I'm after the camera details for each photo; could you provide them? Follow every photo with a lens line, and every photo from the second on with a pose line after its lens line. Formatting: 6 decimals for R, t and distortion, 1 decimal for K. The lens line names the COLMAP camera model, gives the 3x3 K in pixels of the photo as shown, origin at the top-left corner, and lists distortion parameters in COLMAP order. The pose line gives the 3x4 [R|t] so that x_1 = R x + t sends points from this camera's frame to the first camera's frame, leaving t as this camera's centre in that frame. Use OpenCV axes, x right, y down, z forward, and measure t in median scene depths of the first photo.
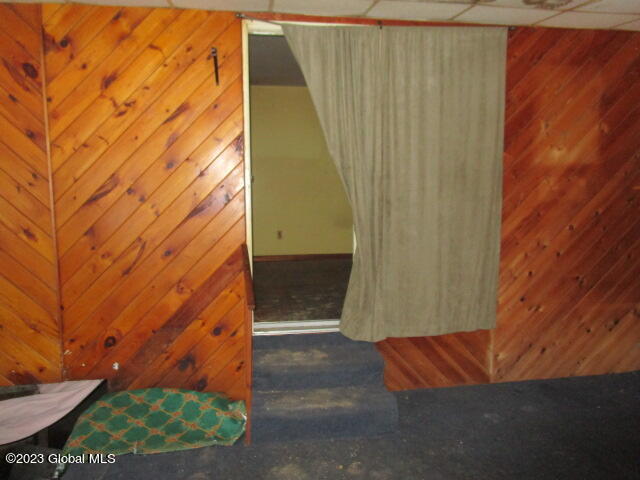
lens RADIAL K [[455.7, 0, 320.0], [0, 455.7, 240.0], [0, 0, 1]] dist [-0.036072, 0.024647]
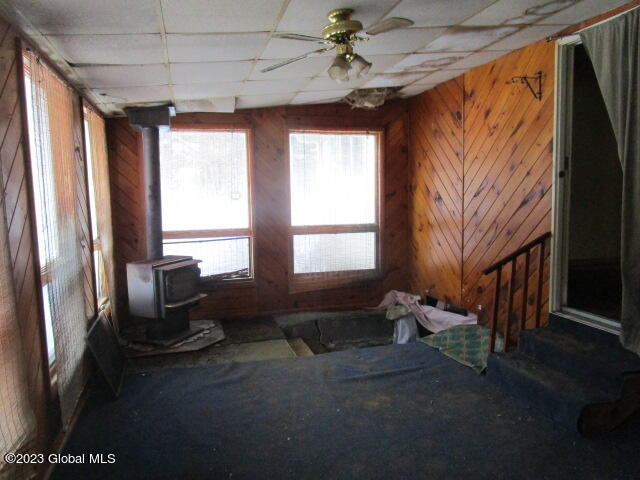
lens RADIAL K [[455.7, 0, 320.0], [0, 455.7, 240.0], [0, 0, 1]] dist [-0.036072, 0.024647]
pose [[0.141293, 0.103242, -0.984570, 0.906232], [-0.100893, 0.990870, 0.089424, -0.015428], [0.984813, 0.086701, 0.150420, 0.253529]]
